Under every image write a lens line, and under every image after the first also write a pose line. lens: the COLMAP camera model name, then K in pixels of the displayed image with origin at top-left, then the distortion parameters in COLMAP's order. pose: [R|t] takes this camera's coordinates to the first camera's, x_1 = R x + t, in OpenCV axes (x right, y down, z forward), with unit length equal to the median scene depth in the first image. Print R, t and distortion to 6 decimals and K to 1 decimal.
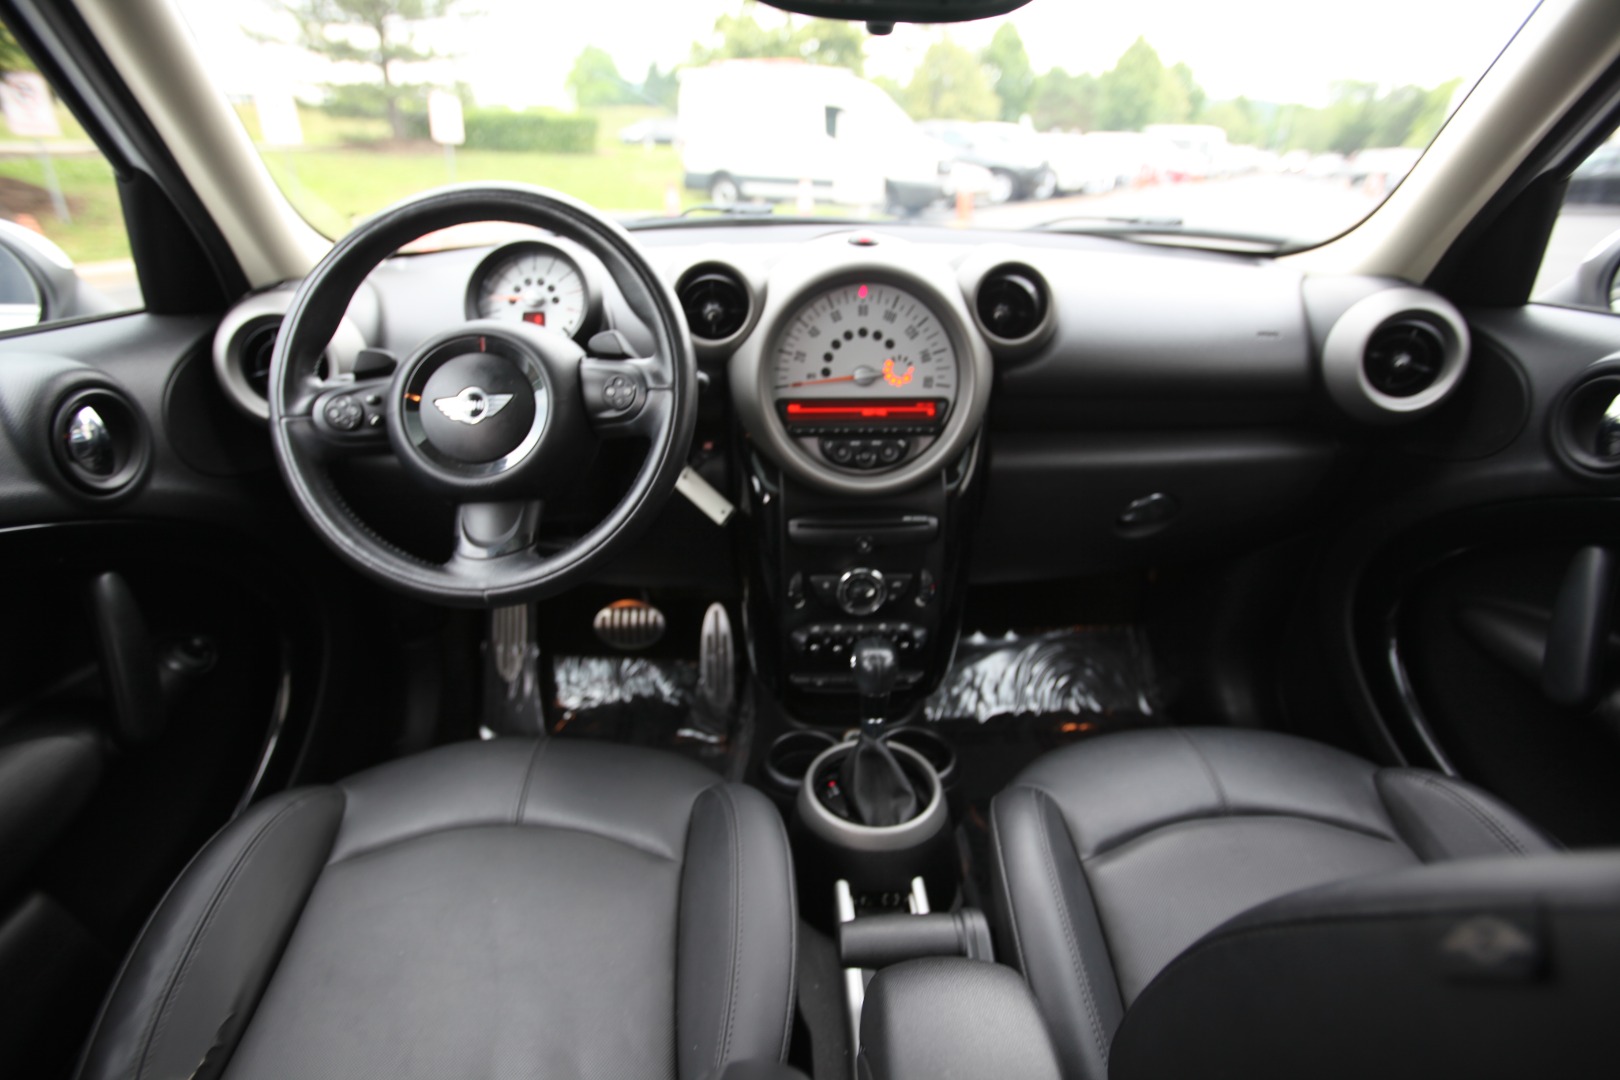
lens RADIAL K [[842.1, 0, 803.9], [0, 842.1, 536.3], [0, 0, 1]] dist [-0.060860, 0.000473]
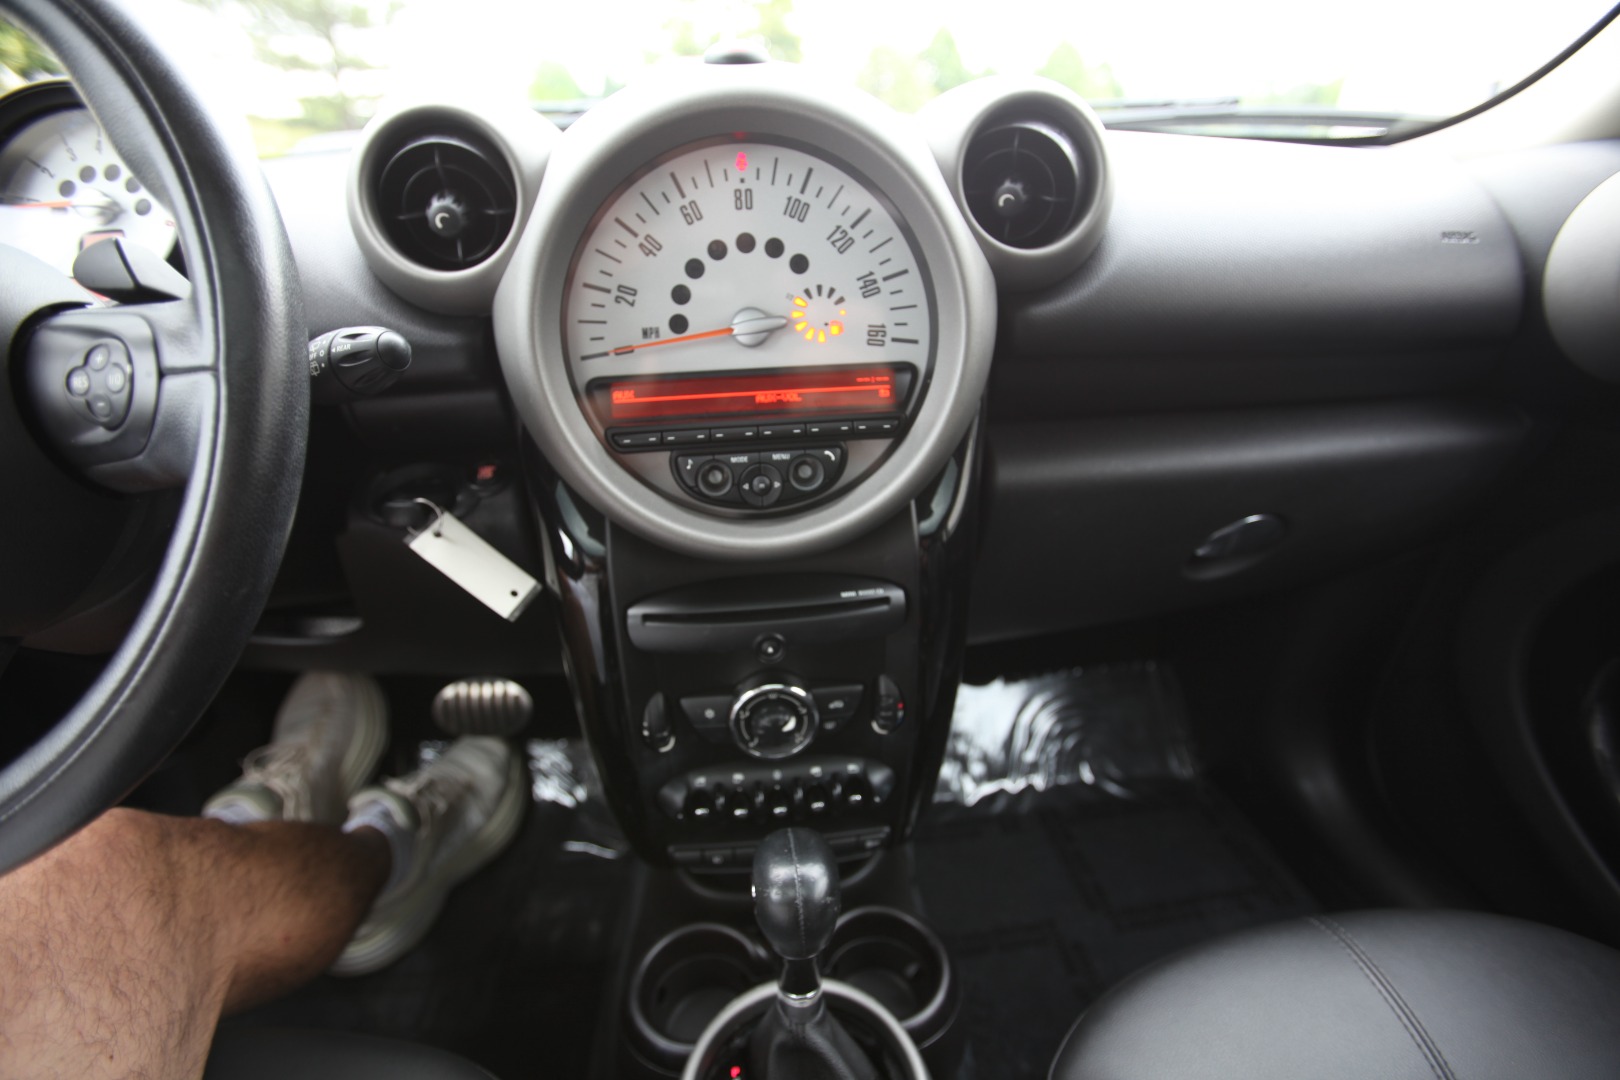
lens RADIAL K [[752.9, 0, 805.2], [0, 752.9, 544.1], [0, 0, 1]] dist [-0.084334, 0.032330]
pose [[0.998348, -0.047064, 0.032953, 0.082932], [0.045683, 0.998094, 0.041489, -0.075578], [-0.034842, -0.039915, 0.998595, 0.535218]]
